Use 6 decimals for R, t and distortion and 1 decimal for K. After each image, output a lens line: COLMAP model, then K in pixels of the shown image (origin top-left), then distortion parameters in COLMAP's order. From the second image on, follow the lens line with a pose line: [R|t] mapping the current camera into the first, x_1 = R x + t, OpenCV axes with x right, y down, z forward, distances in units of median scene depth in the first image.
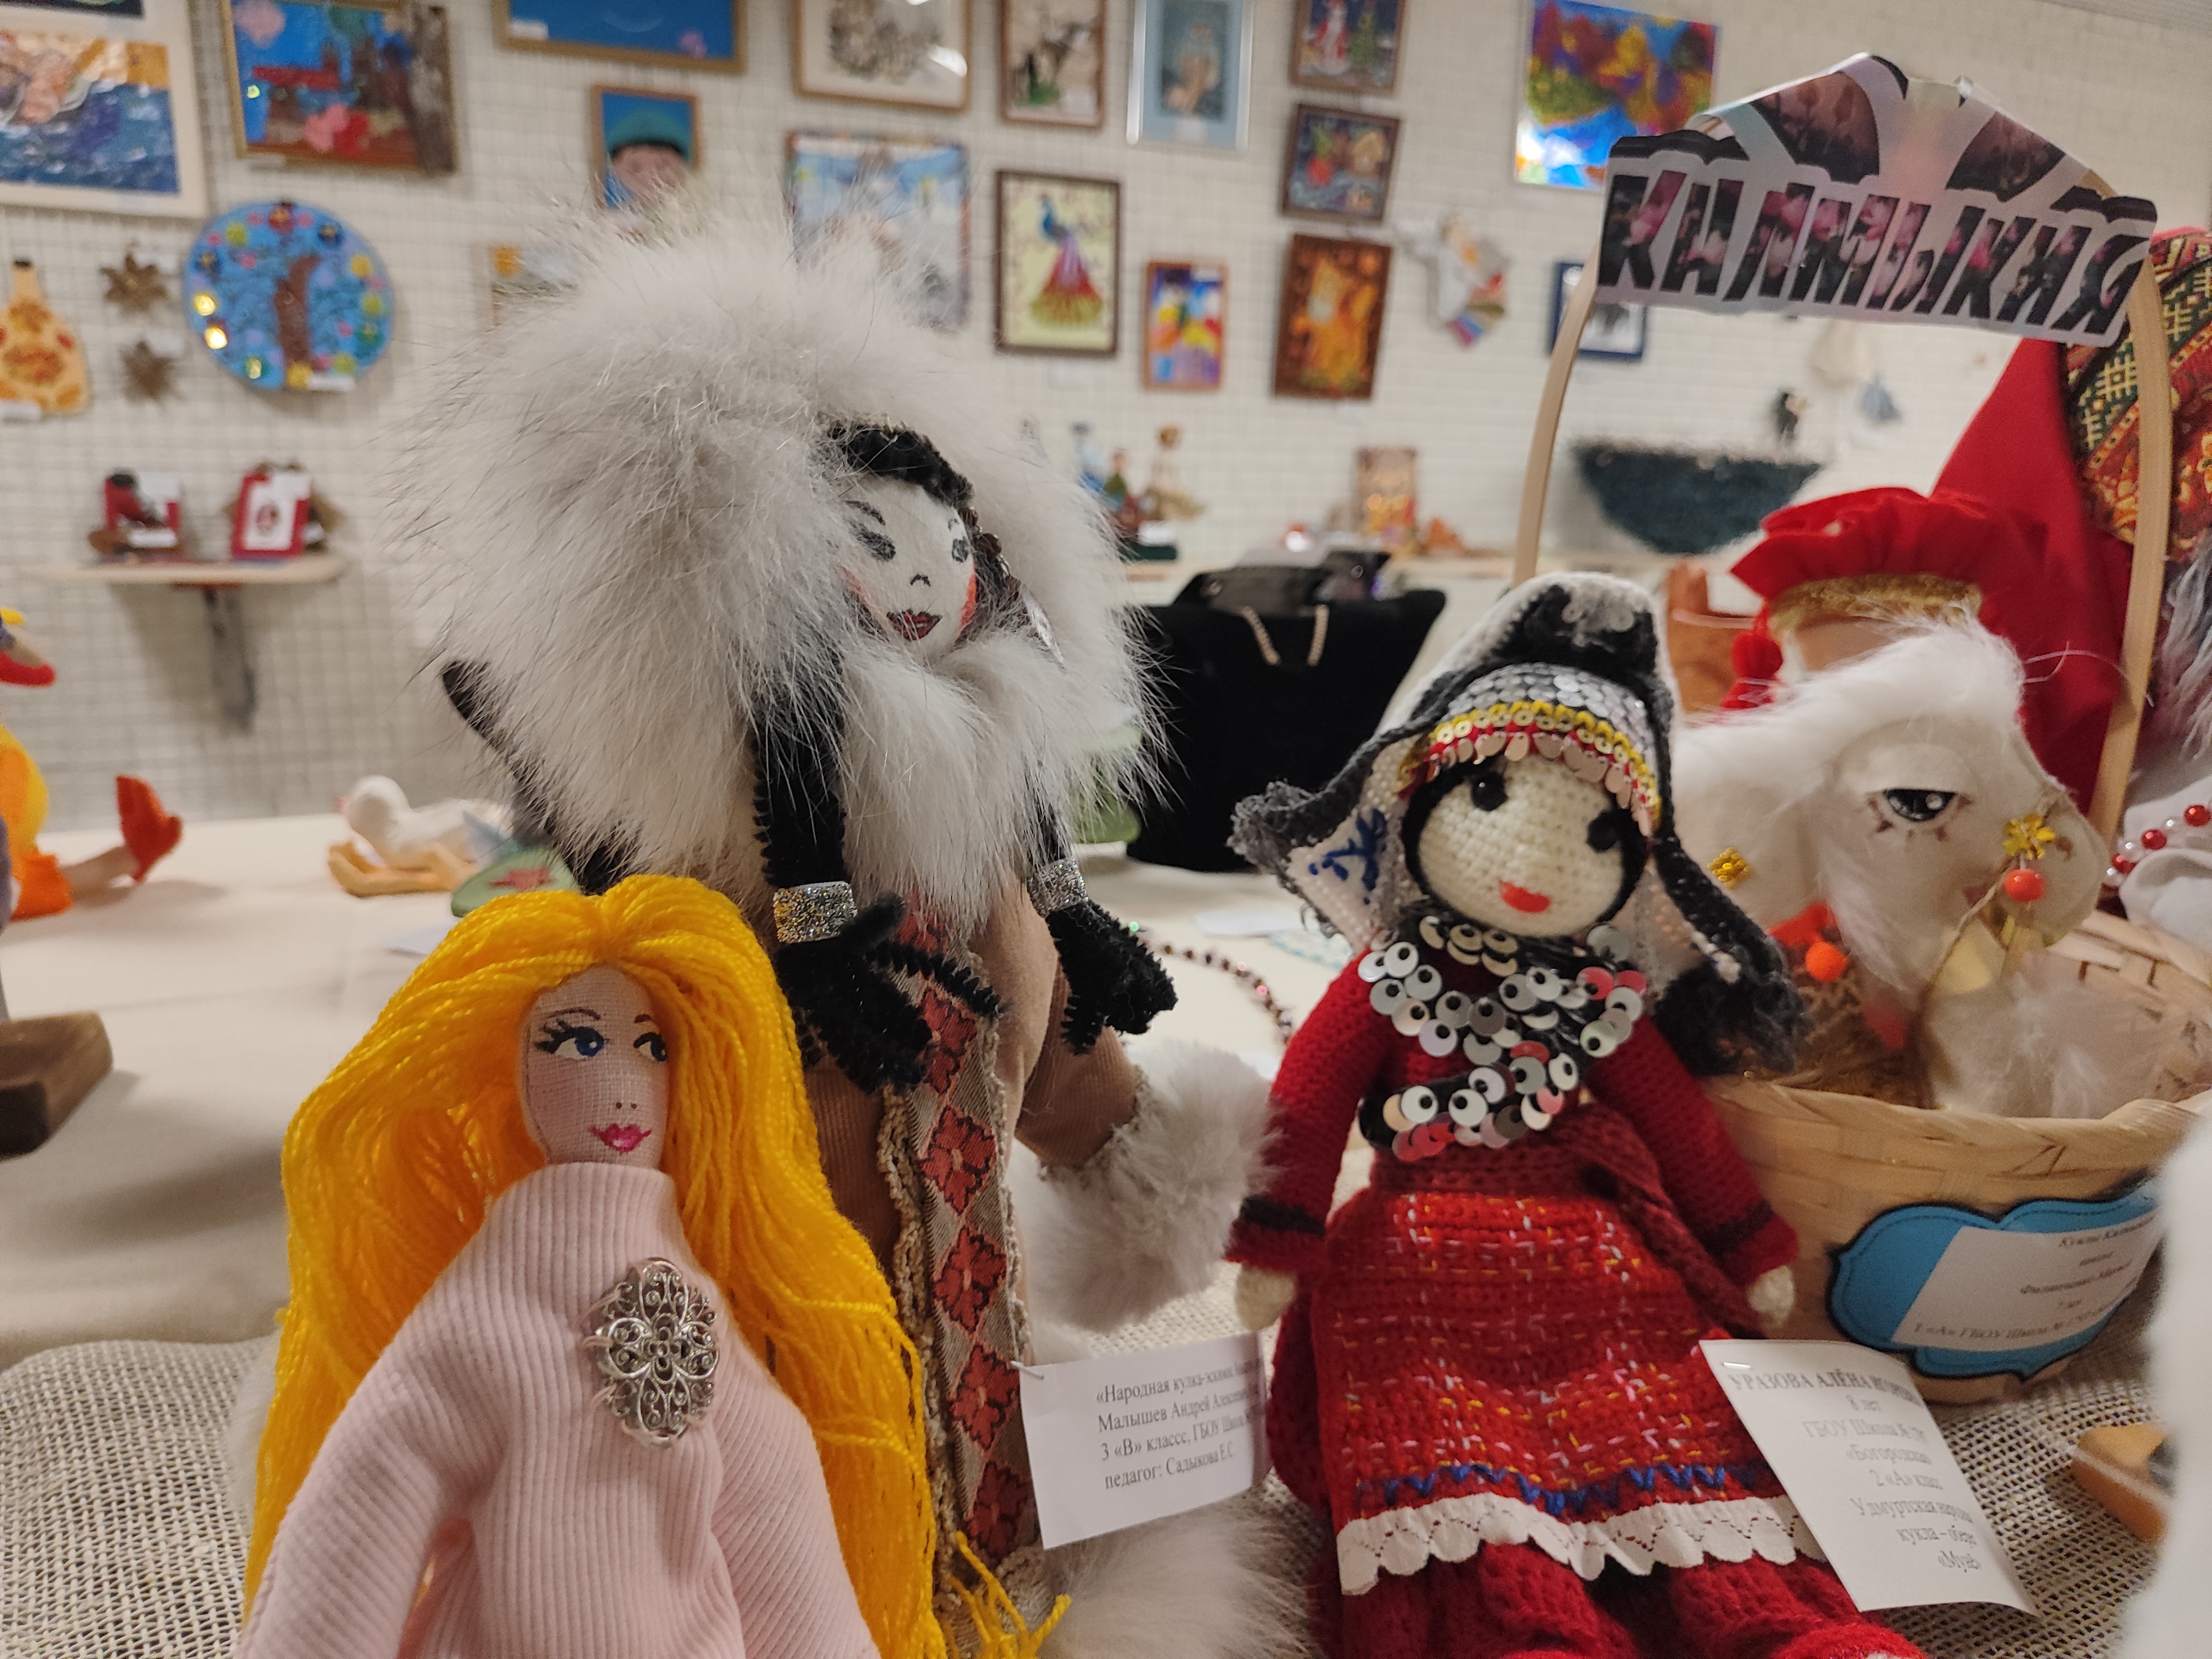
lens RADIAL K [[1507.9, 0, 1106.0], [0, 1507.9, 829.5], [0, 0, 1]] dist [-0.016068, -0.000142]
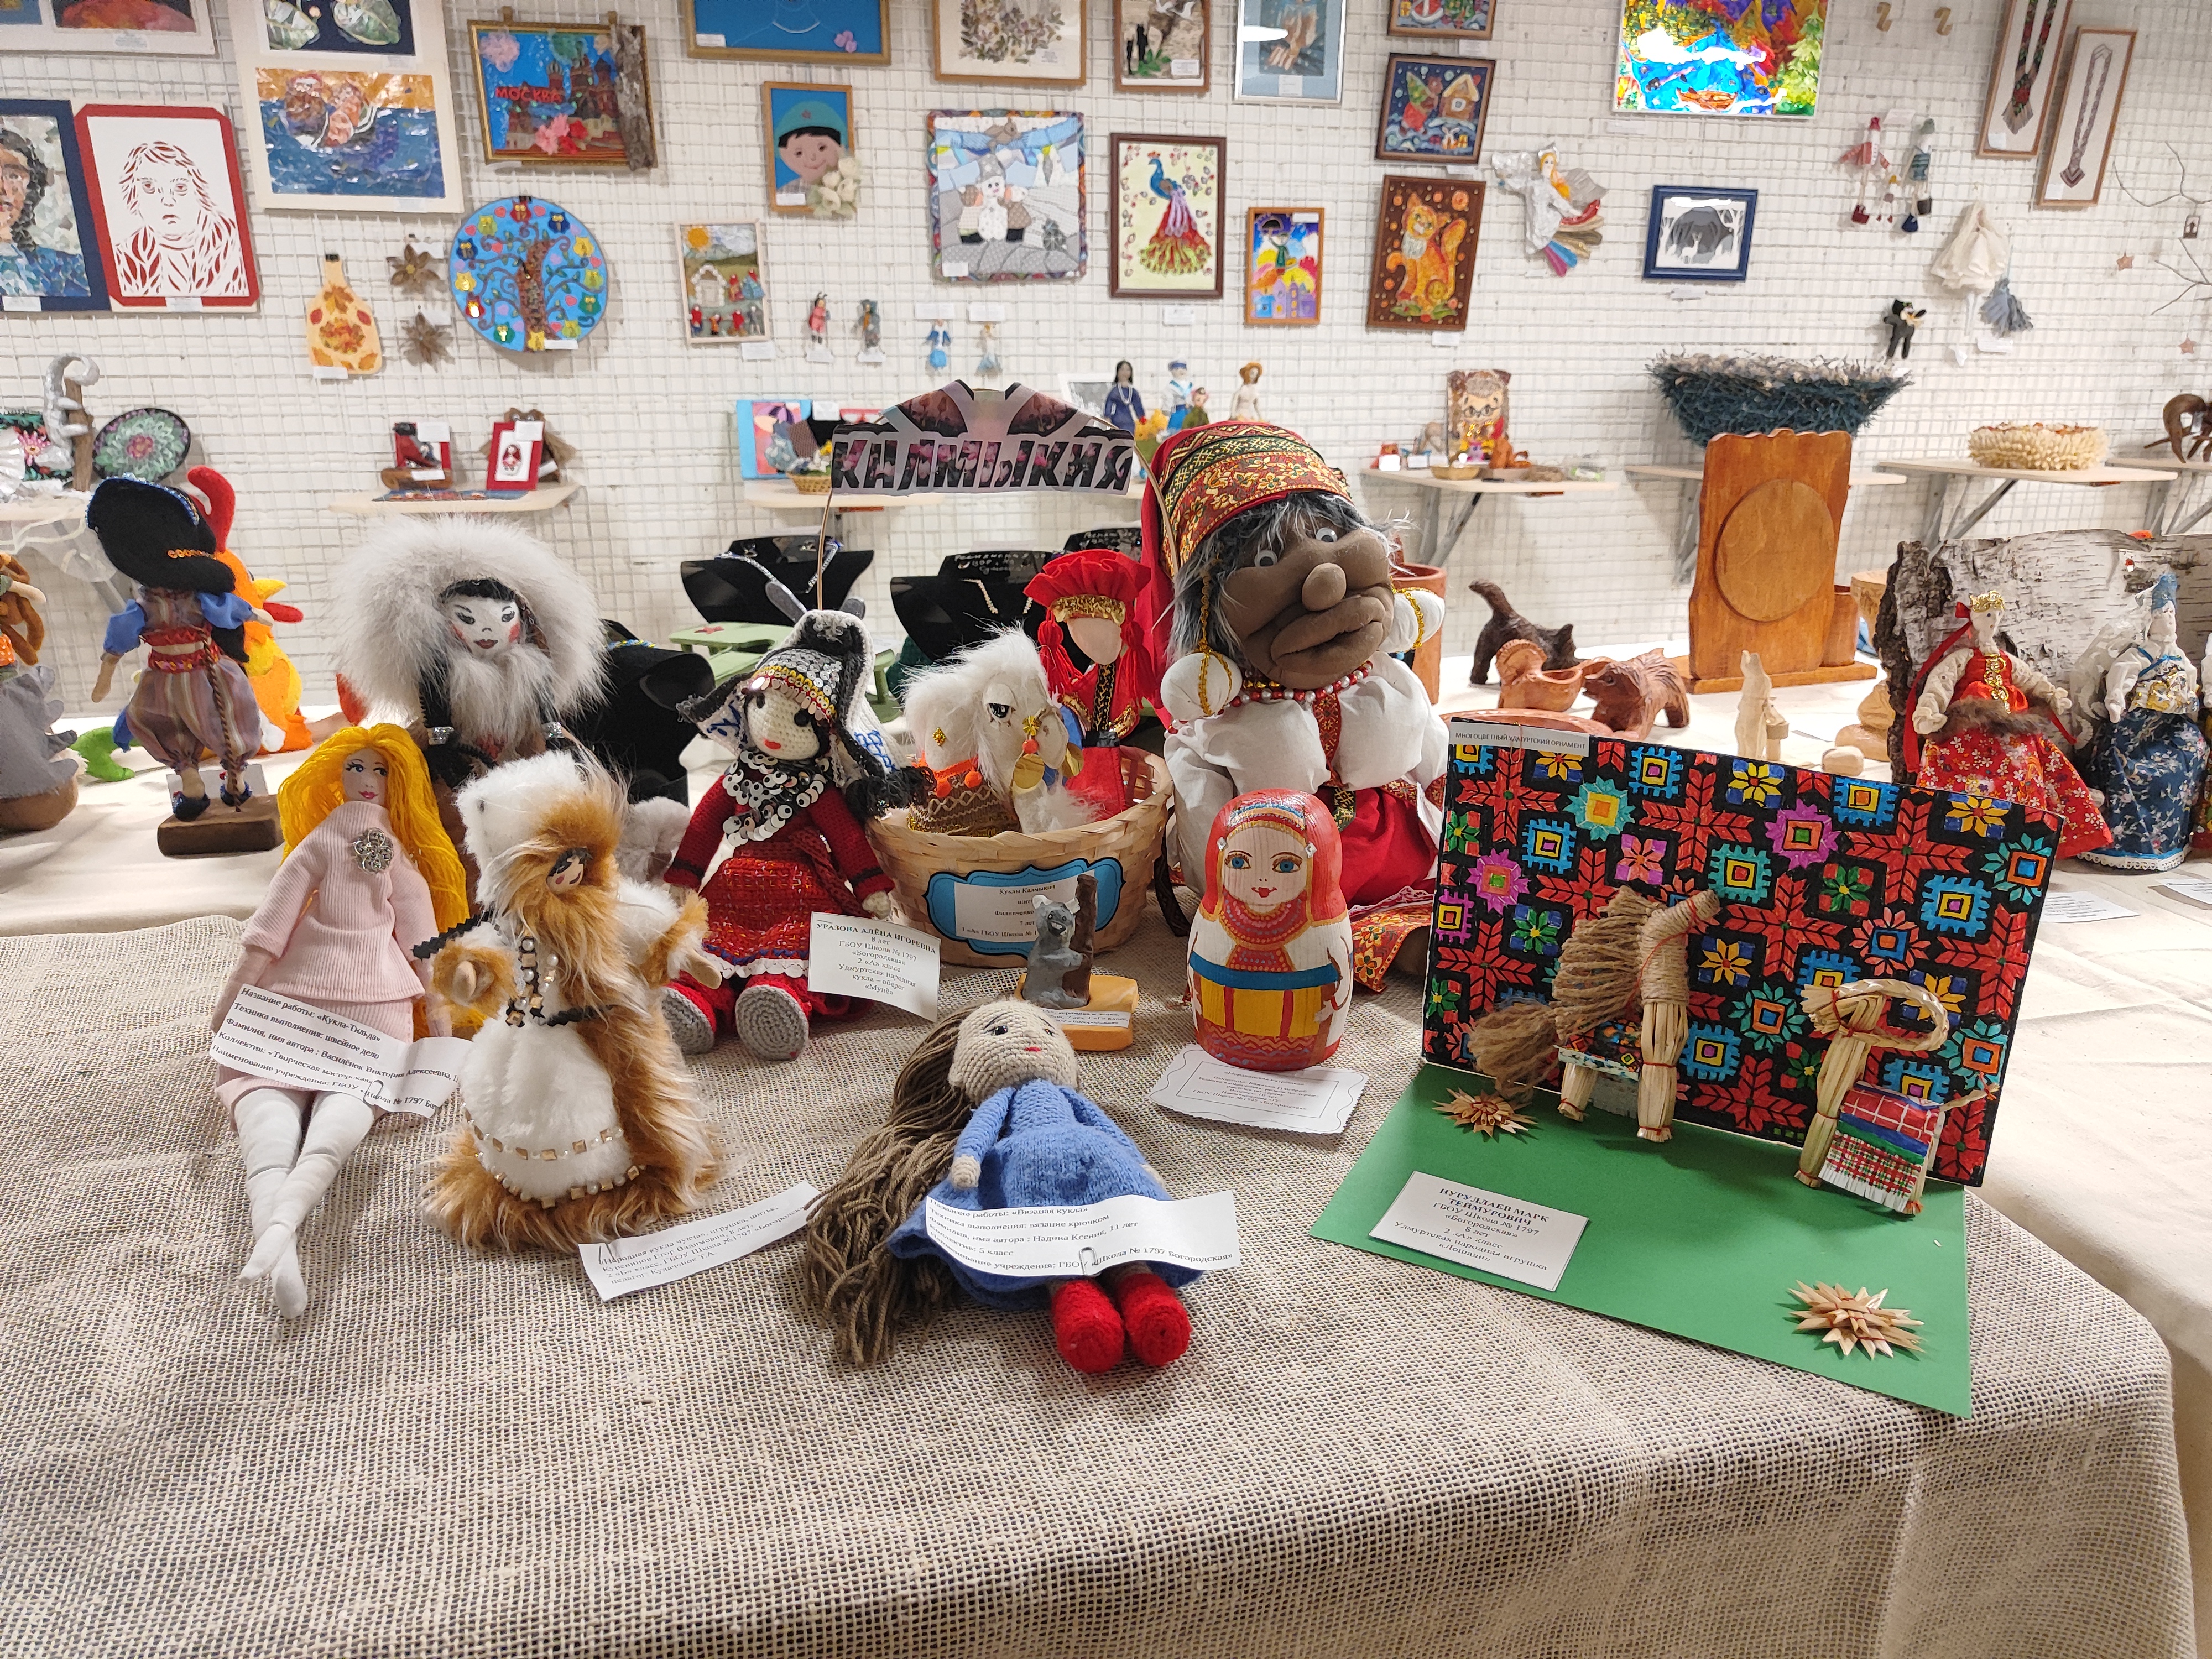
lens RADIAL K [[1459.7, 0, 1106.0], [0, 1459.7, 829.5], [0, 0, 1]] dist [0.027279, -0.044088]
pose [[0.985907, 0.034881, -0.163618, 0.145596], [-0.022029, 0.996574, 0.079719, -0.002236], [0.165838, -0.074991, 0.983298, -0.157553]]
